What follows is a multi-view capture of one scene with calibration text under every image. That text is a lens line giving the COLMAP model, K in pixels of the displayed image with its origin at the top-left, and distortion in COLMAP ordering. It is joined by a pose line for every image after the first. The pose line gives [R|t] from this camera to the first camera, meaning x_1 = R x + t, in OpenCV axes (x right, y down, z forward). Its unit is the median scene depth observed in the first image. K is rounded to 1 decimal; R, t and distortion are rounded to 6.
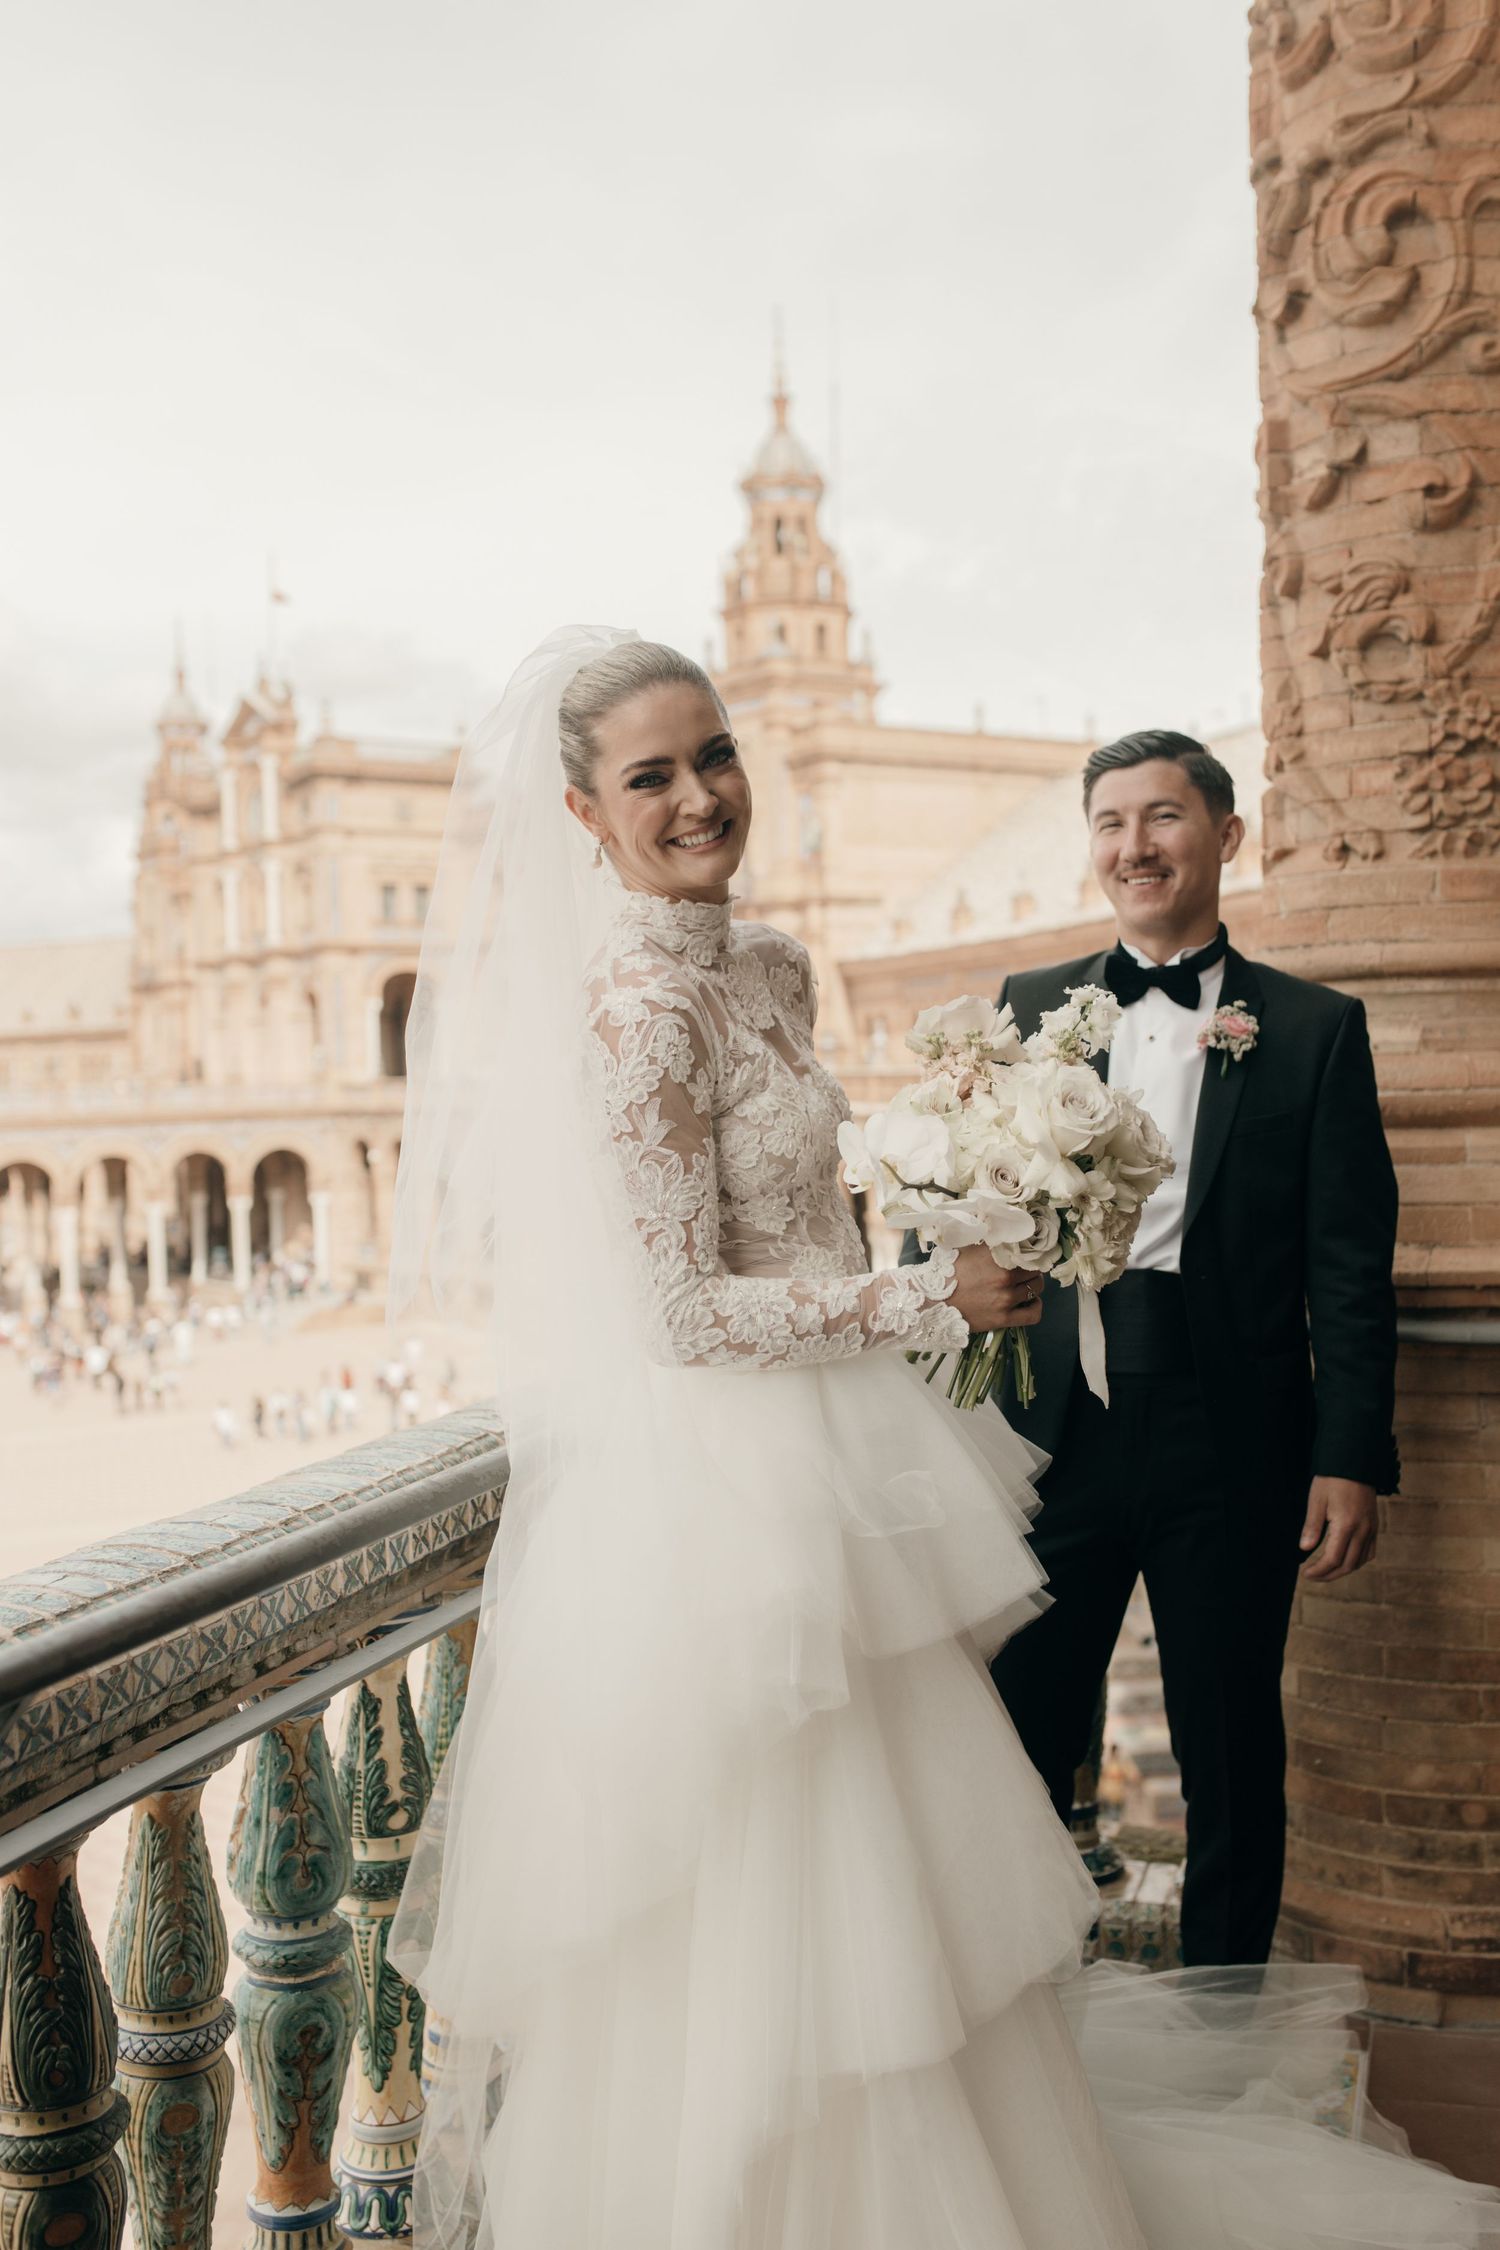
lens RADIAL K [[2182.2, 0, 755.2], [0, 2182.2, 1122.9], [0, 0, 1]] dist [-0.003356, 0.000000]
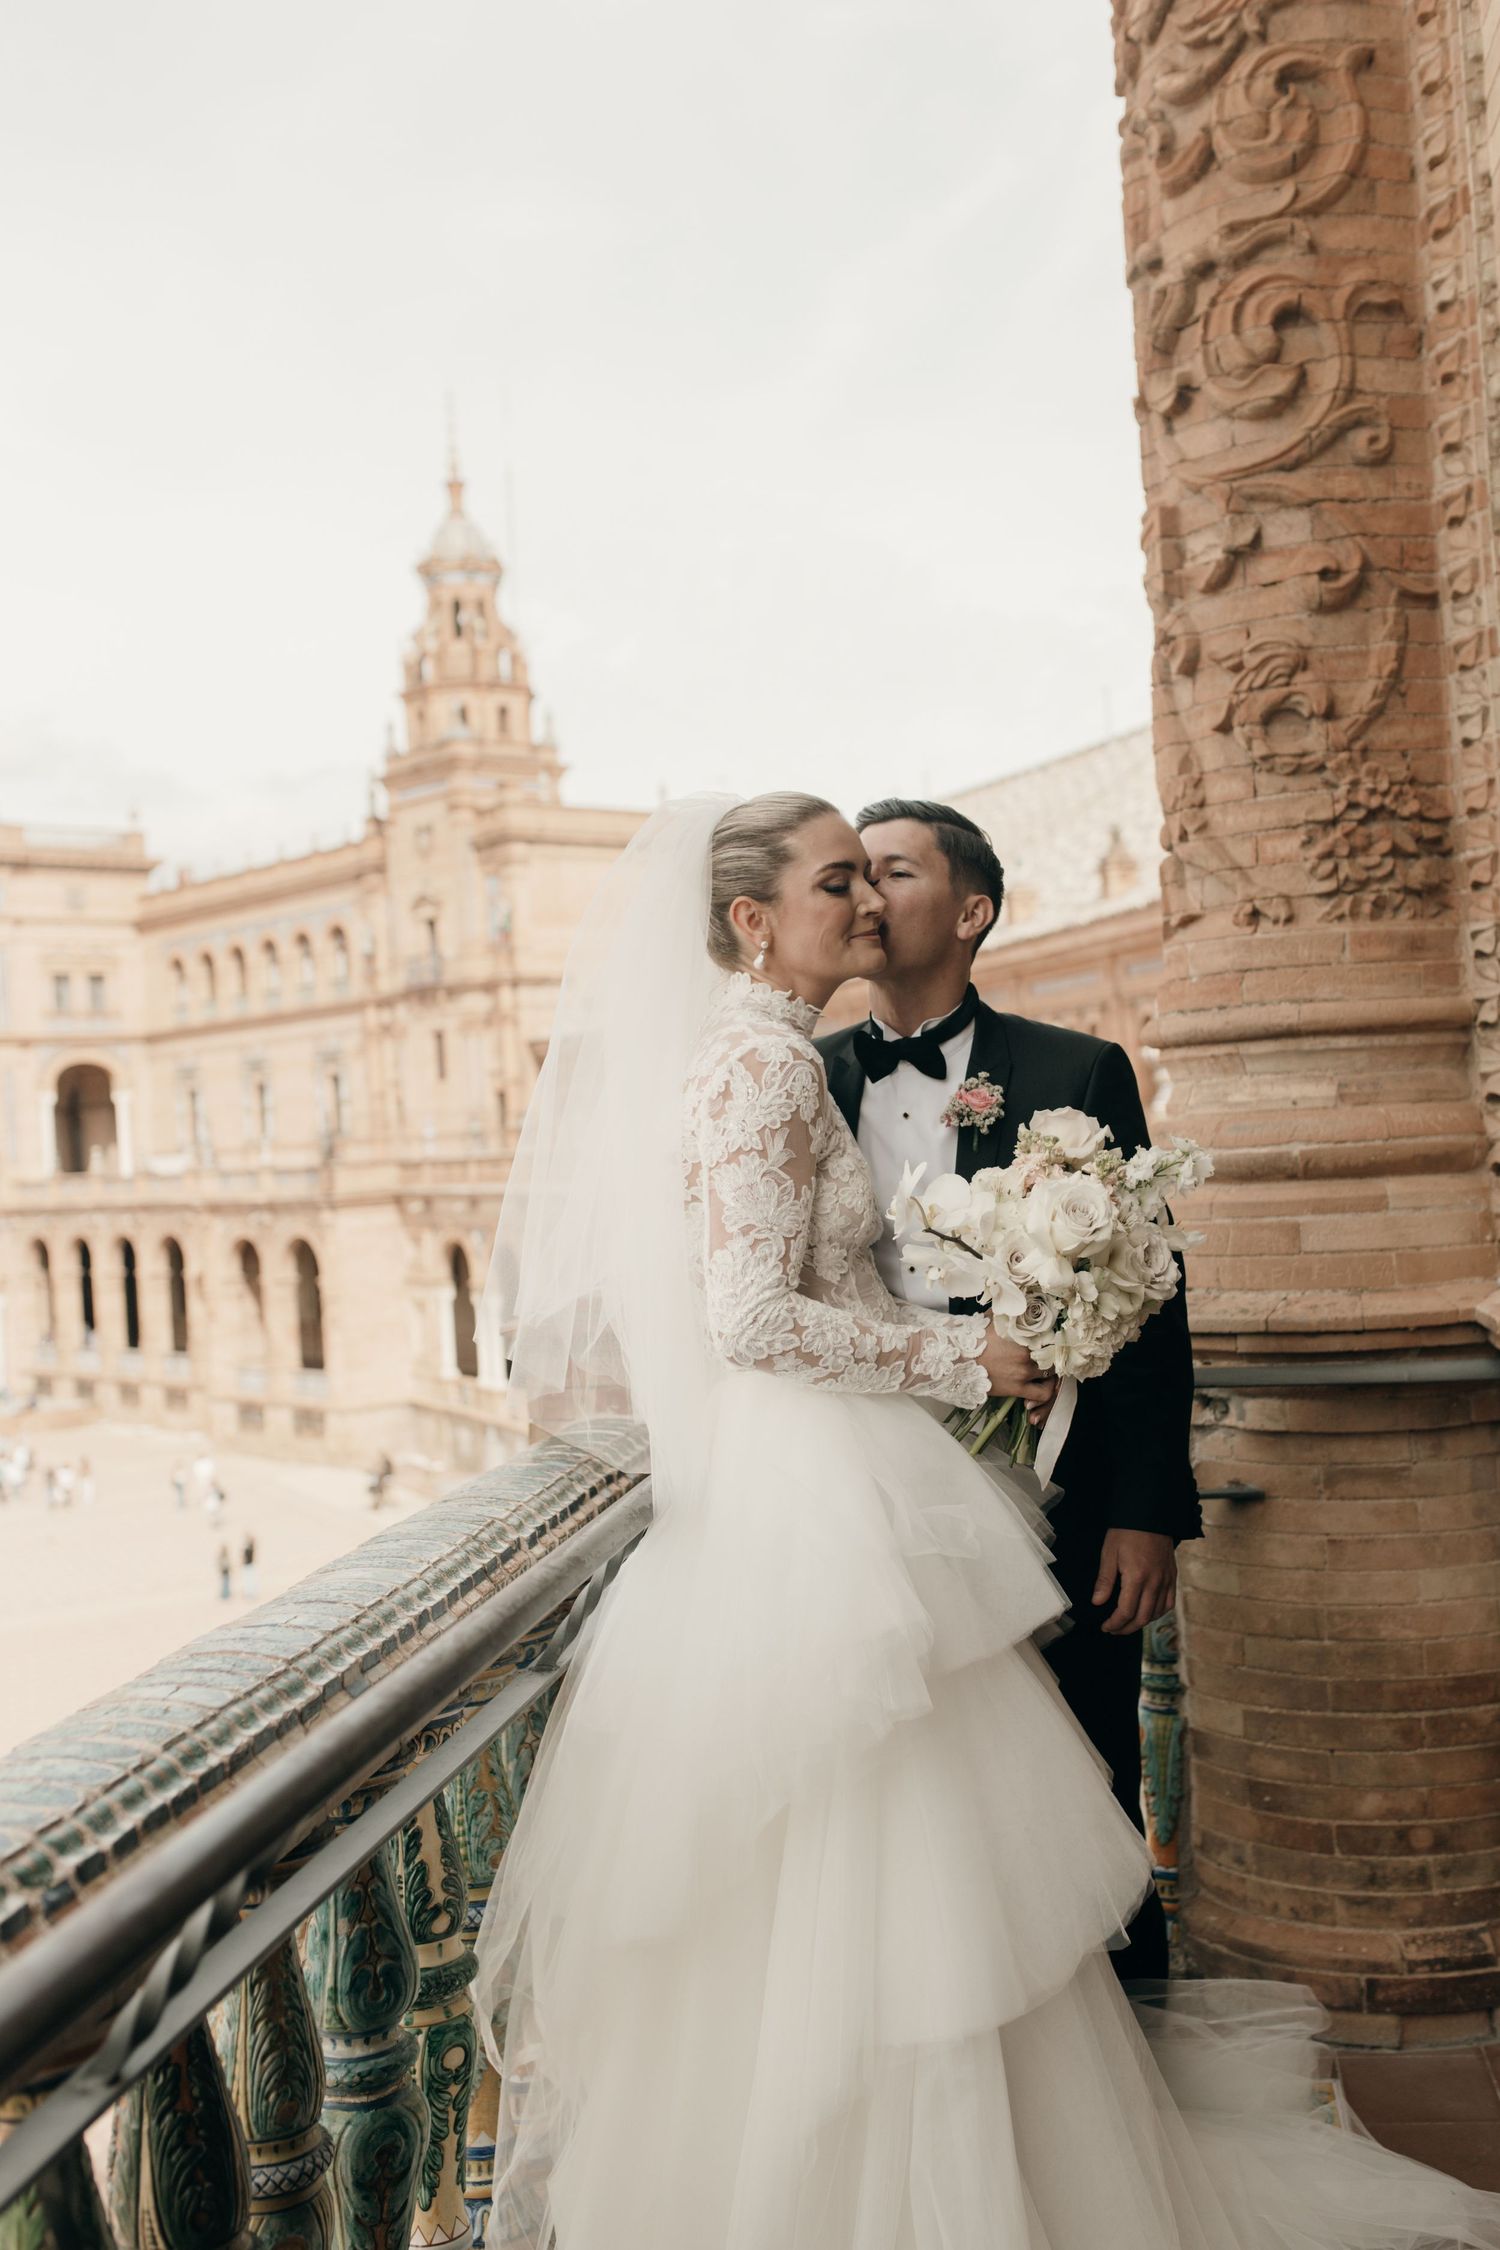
lens RADIAL K [[2182.2, 0, 758.1], [0, 2182.2, 1122.0], [0, 0, 1]] dist [-0.003356, 0.000000]
pose [[0.989602, -0.029937, 0.140684, -0.117850], [0.035031, 0.998812, -0.033872, 0.000765], [-0.139503, 0.038448, 0.989475, 0.004704]]
